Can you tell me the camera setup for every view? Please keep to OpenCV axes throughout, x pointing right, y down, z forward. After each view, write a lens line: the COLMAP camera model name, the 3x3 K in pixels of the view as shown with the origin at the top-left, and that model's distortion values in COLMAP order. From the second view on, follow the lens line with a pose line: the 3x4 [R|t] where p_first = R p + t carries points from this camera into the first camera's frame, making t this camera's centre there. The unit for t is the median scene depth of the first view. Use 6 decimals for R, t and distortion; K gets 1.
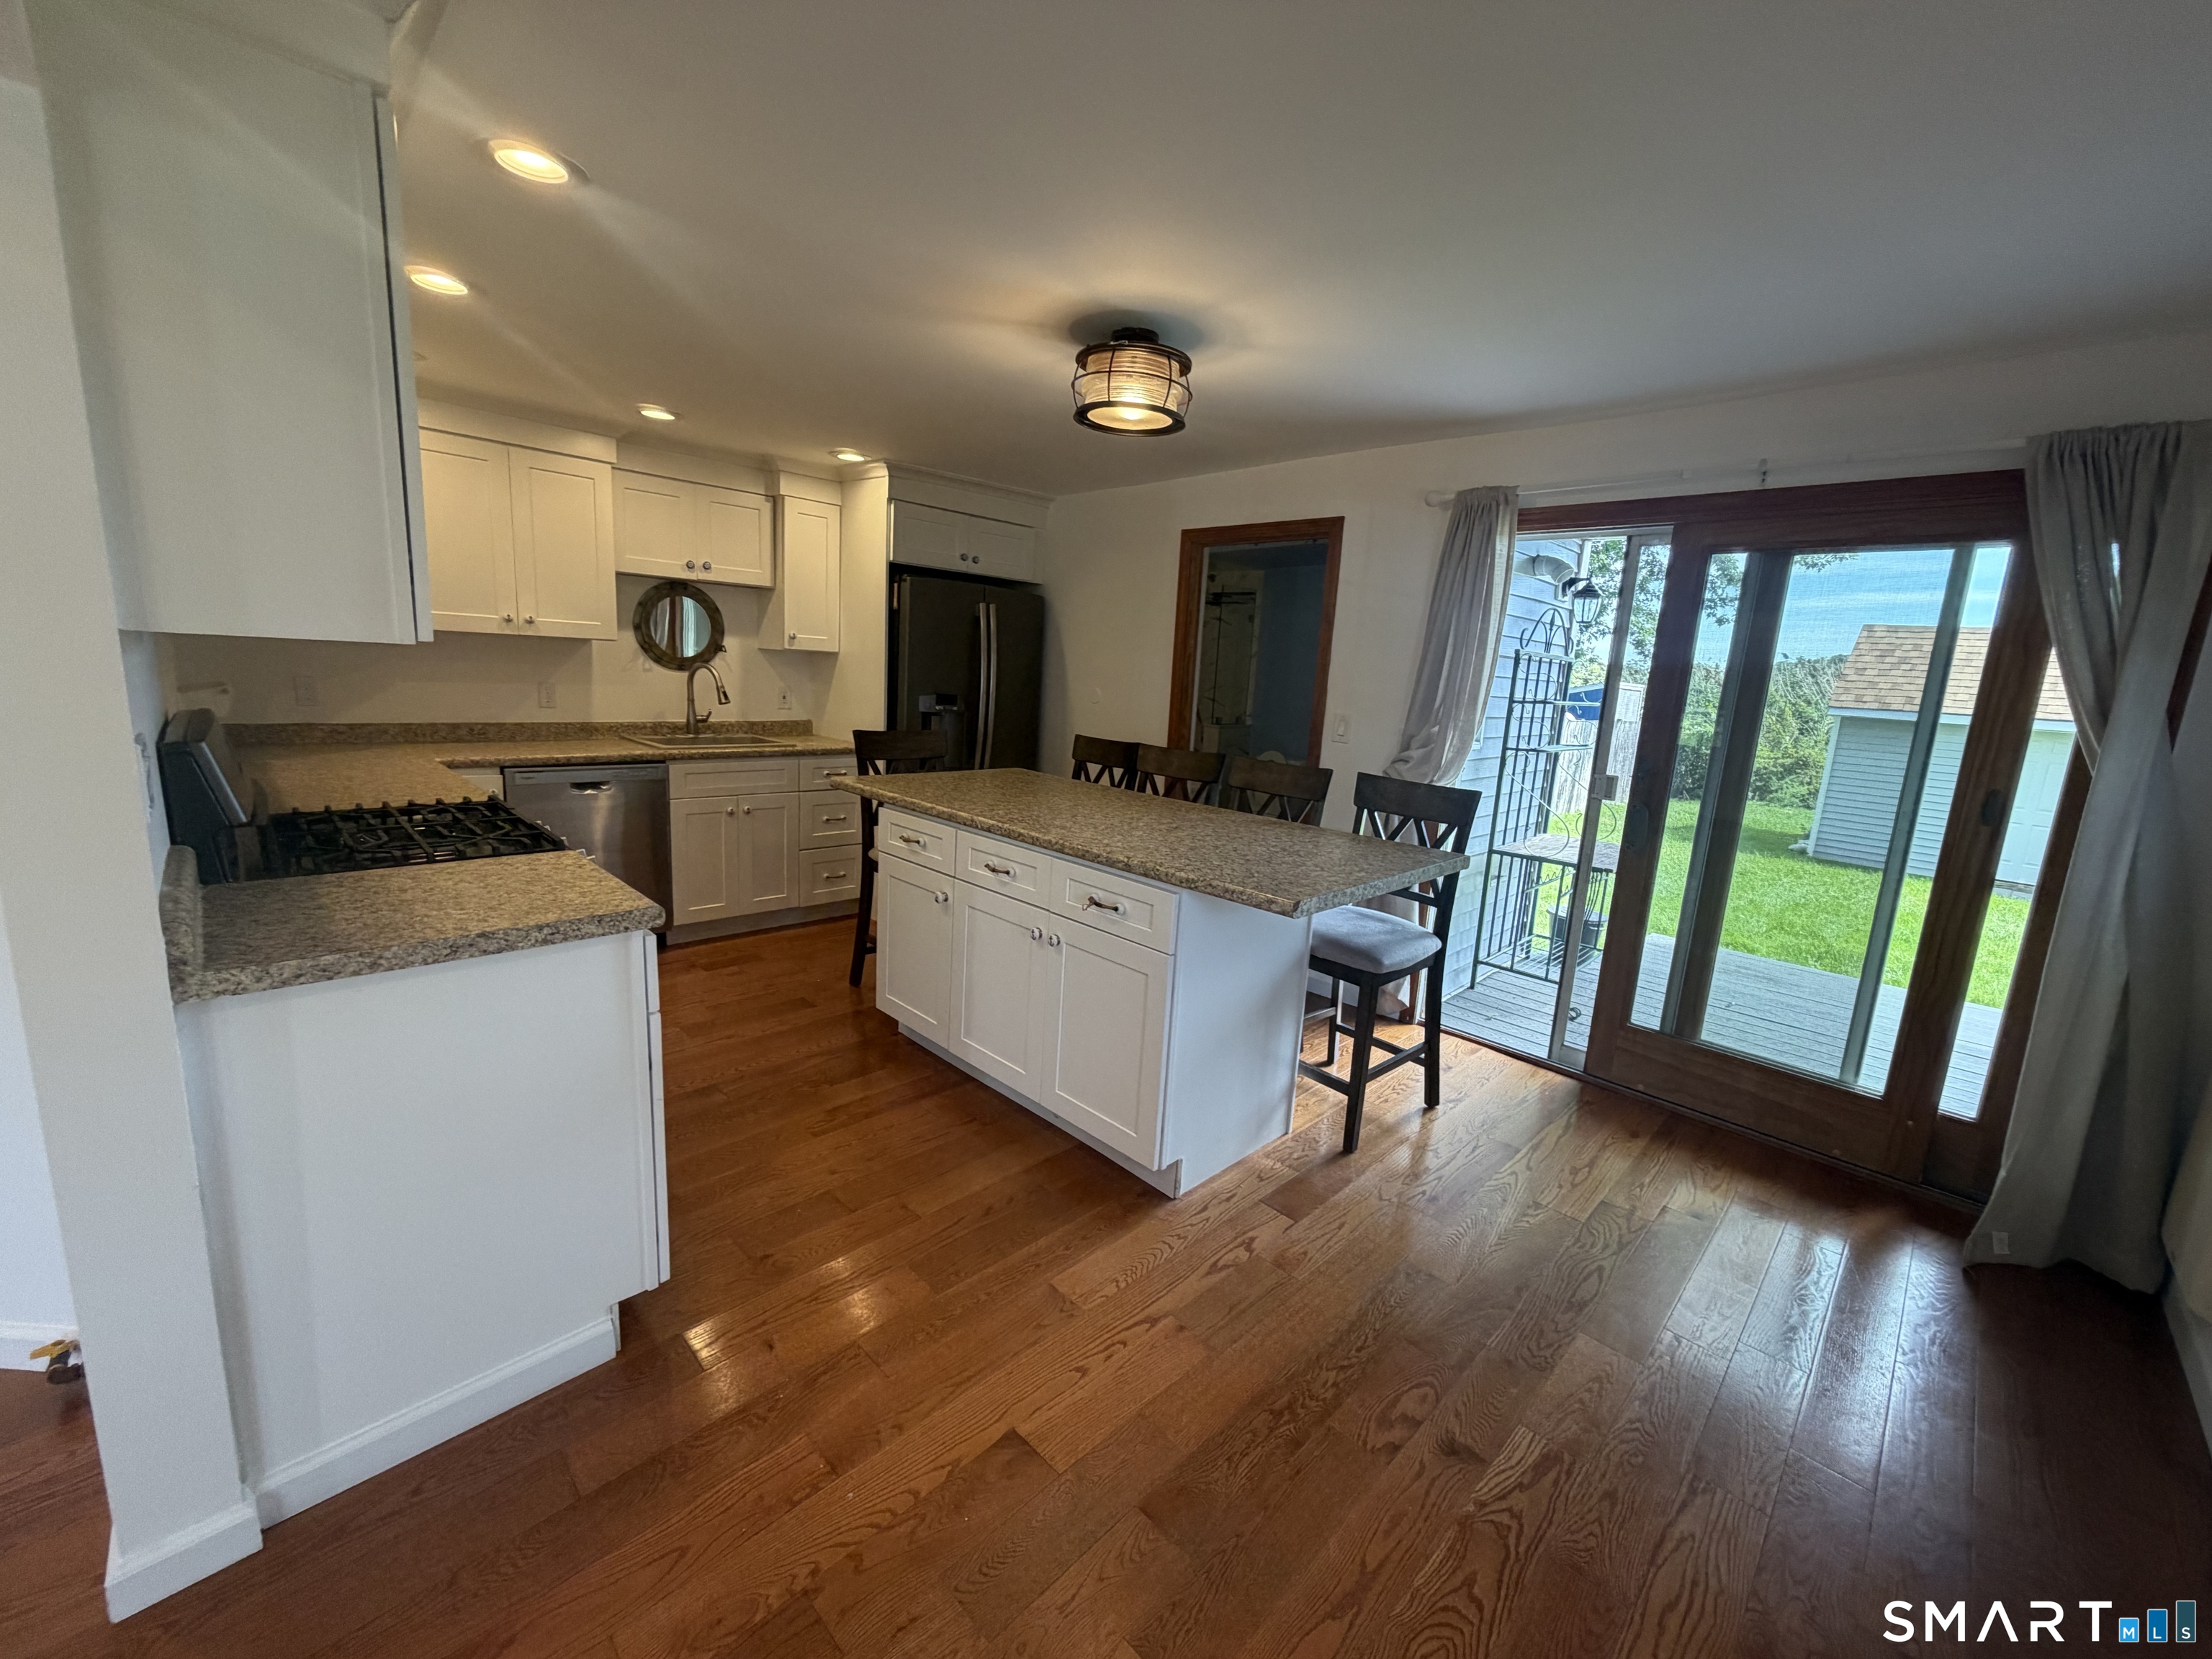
lens RADIAL K [[882.3, 0, 1107.7], [0, 882.3, 832.1], [0, 0, 1]] dist [0.001227, -0.000161]
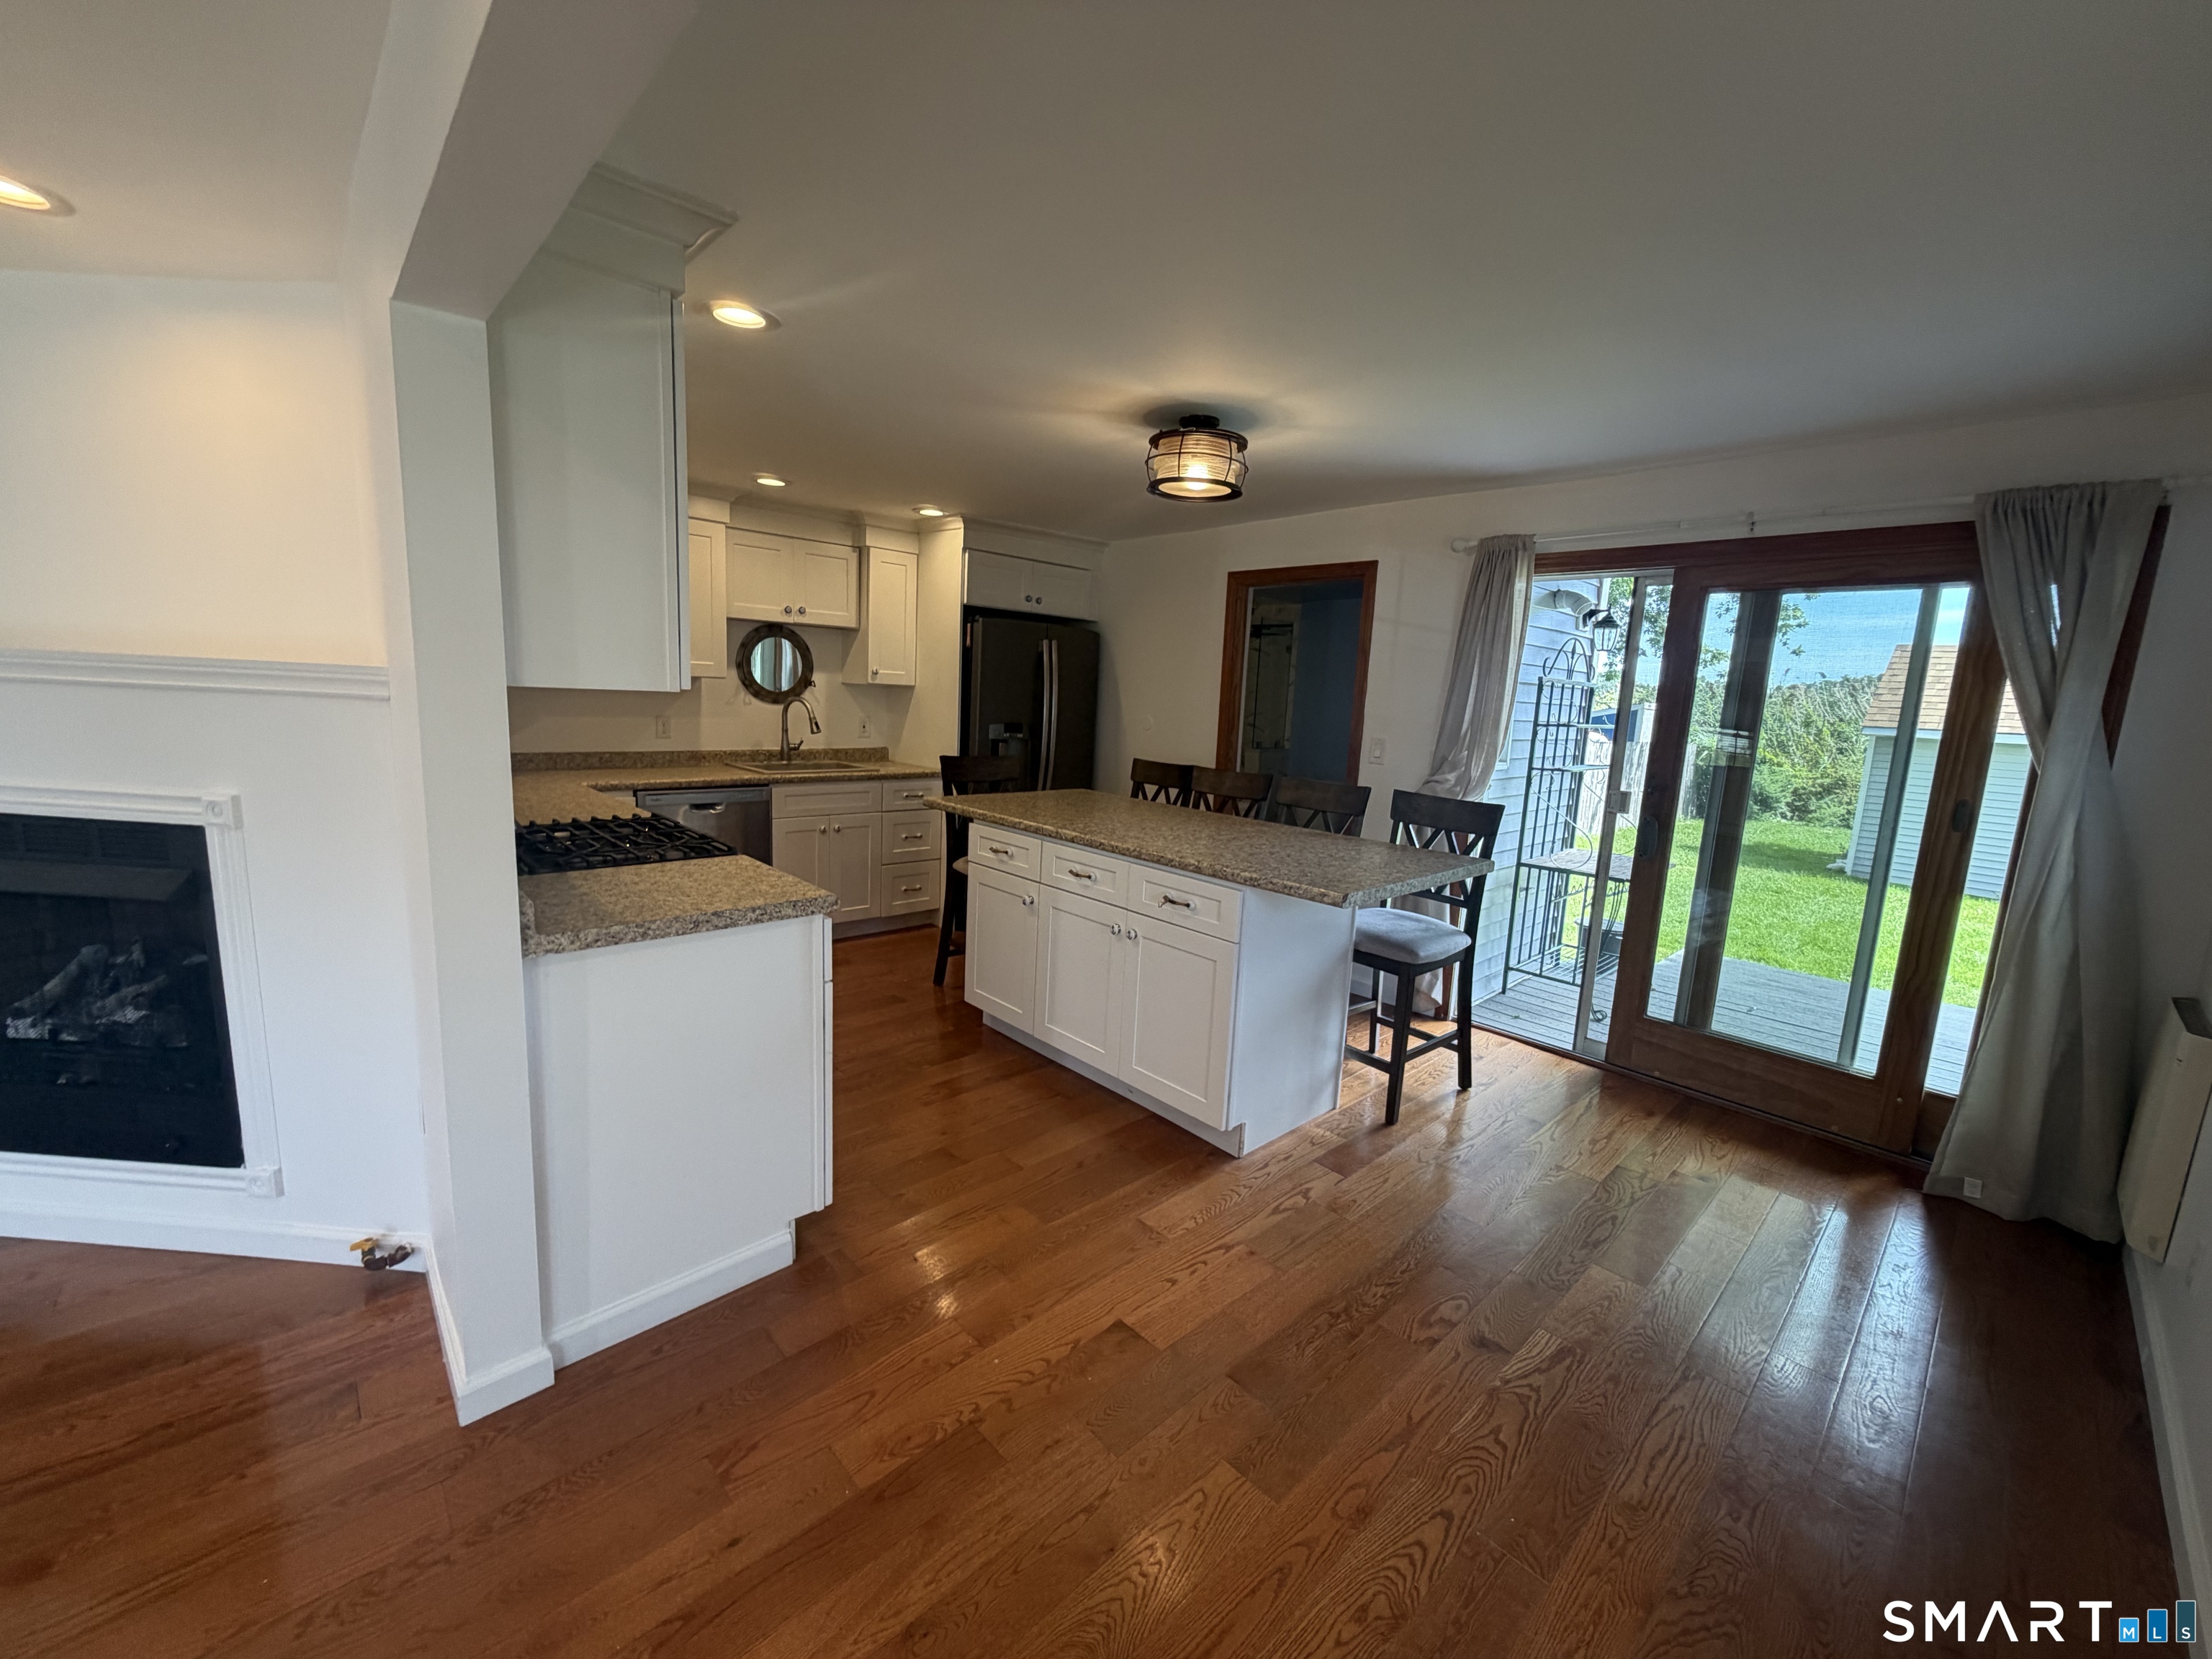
lens RADIAL K [[882.3, 0, 1107.8], [0, 882.3, 831.7], [0, 0, 1]] dist [0.001227, -0.000161]
pose [[0.999408, -0.004585, -0.034087, -0.049638], [0.003603, 0.999578, -0.028835, 0.019947], [0.034205, 0.028695, 0.999003, -0.156104]]
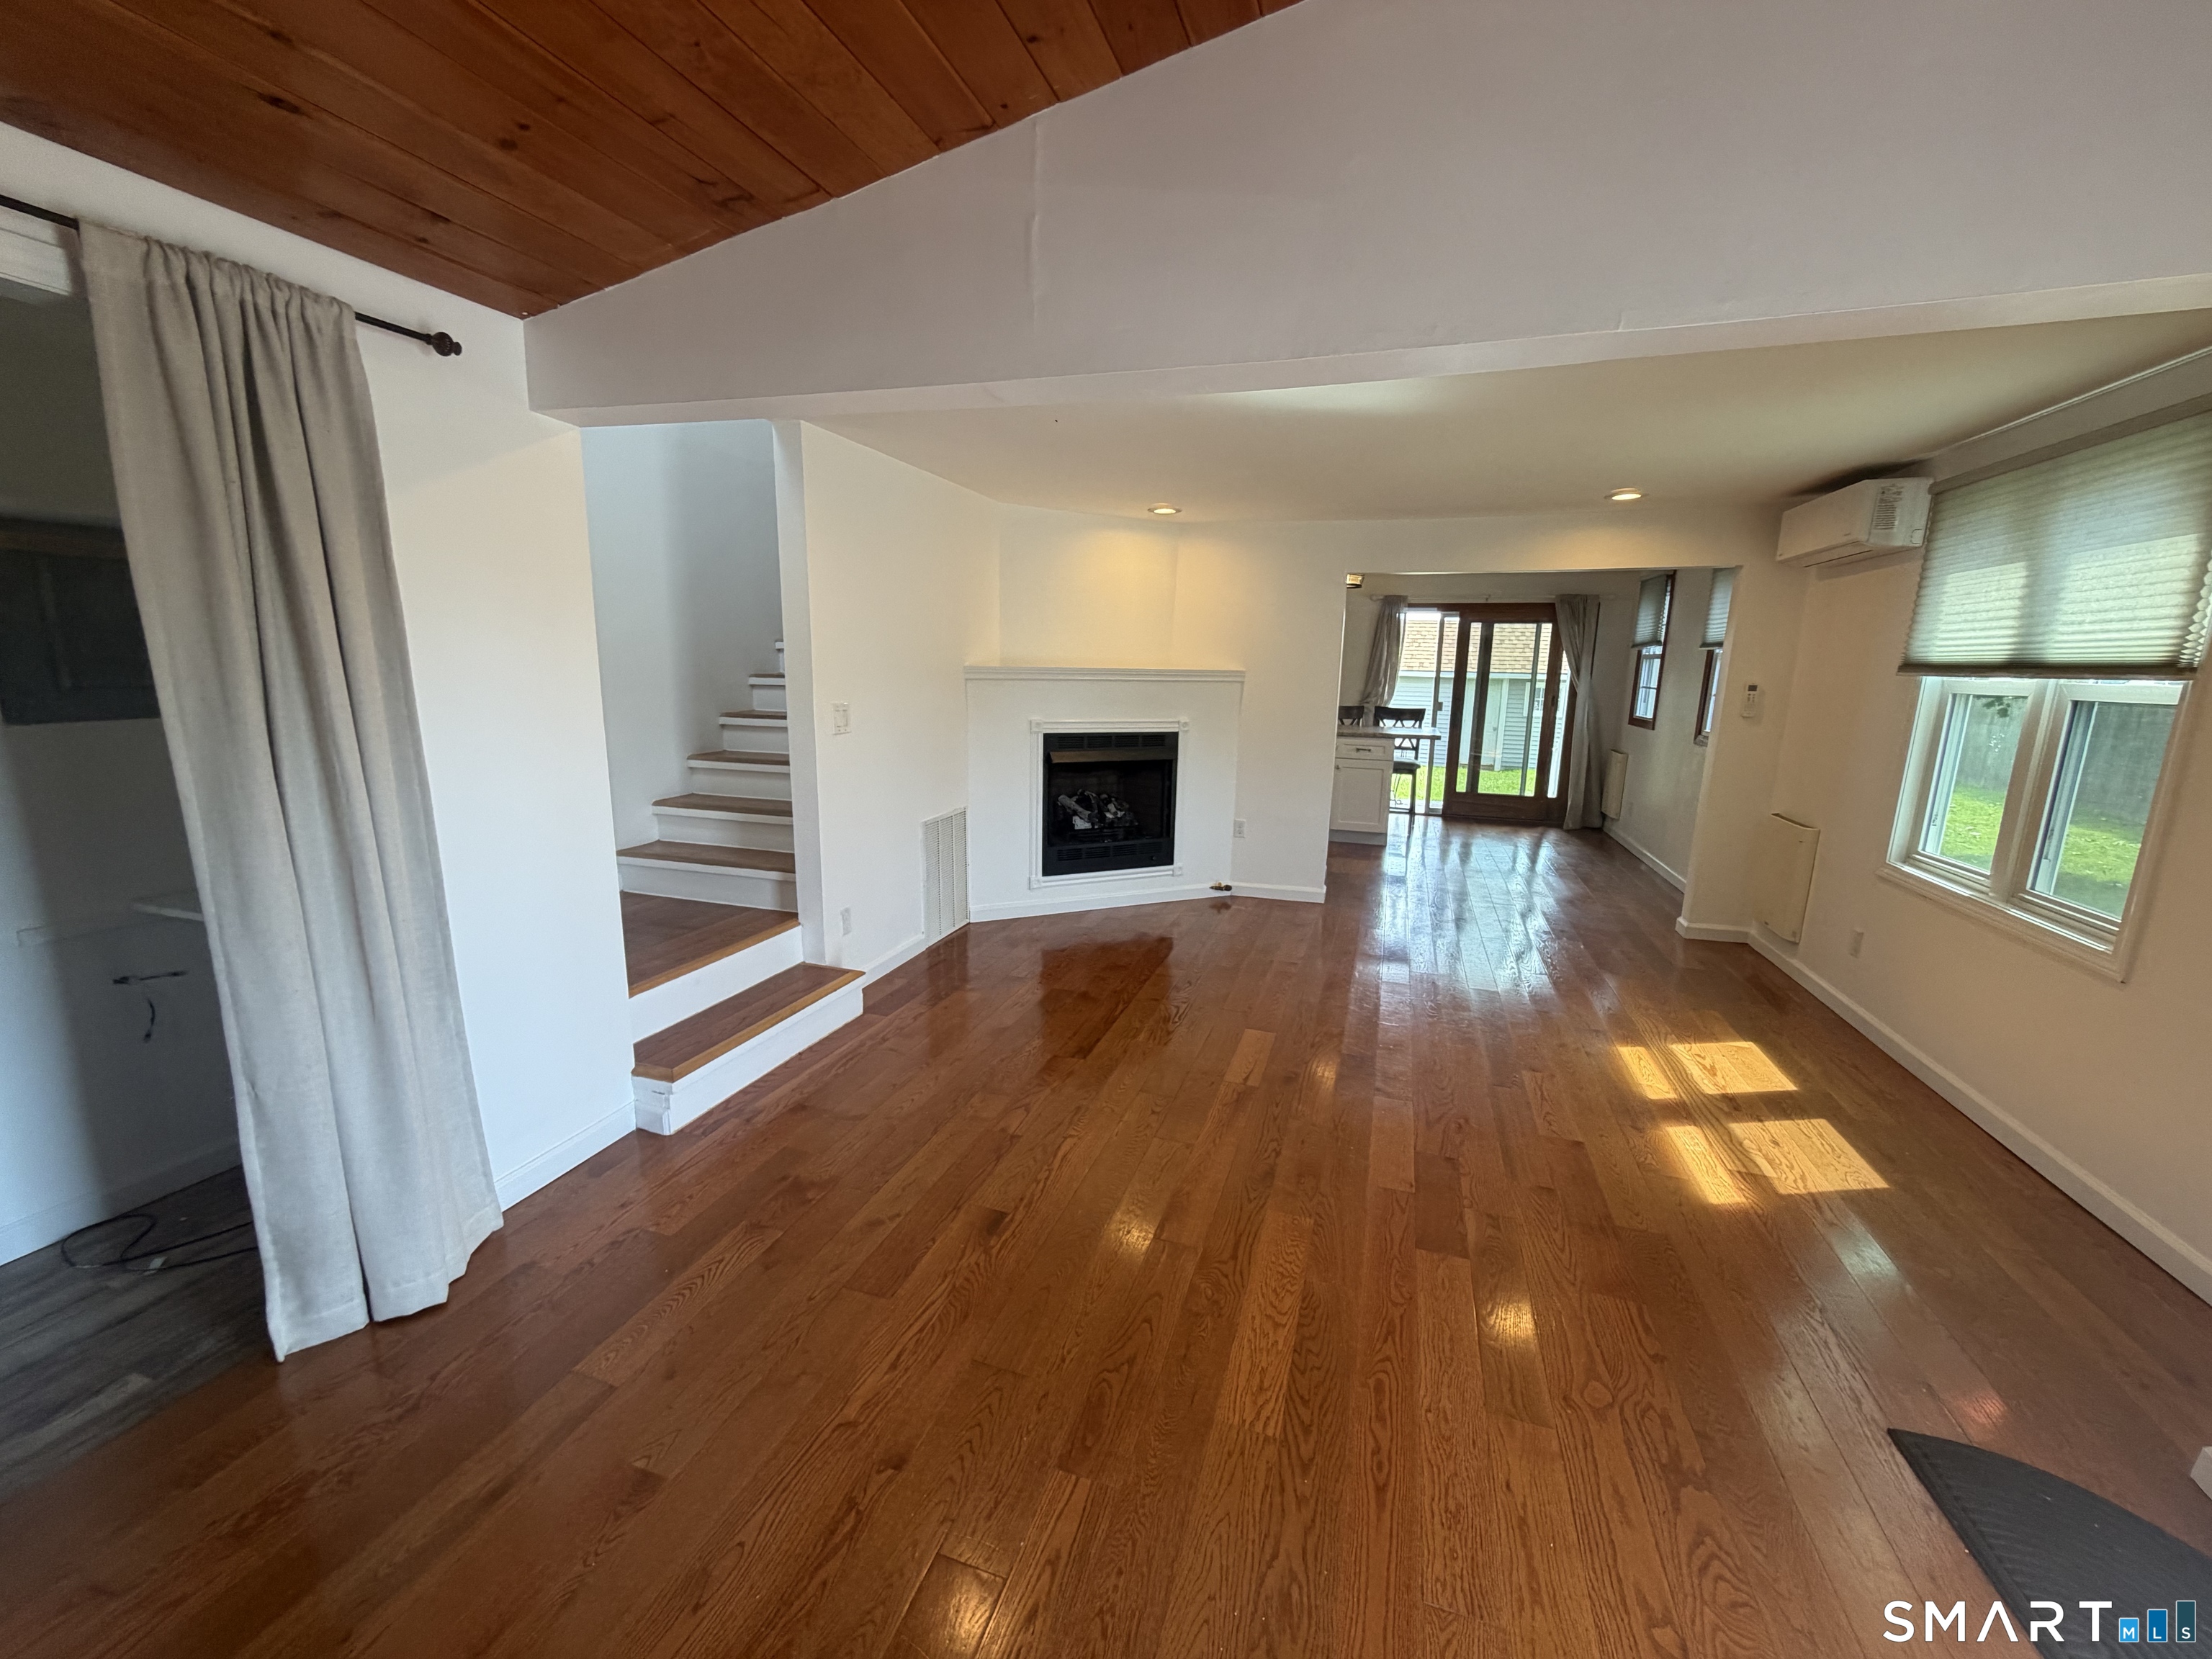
lens RADIAL K [[882.3, 0, 1105.5], [0, 882.3, 833.9], [0, 0, 1]] dist [0.001227, -0.000161]
pose [[0.890273, -0.124338, 0.438127, -1.912008], [0.113166, 0.992233, 0.051636, 0.098734], [-0.441144, 0.003611, 0.897429, -1.175466]]
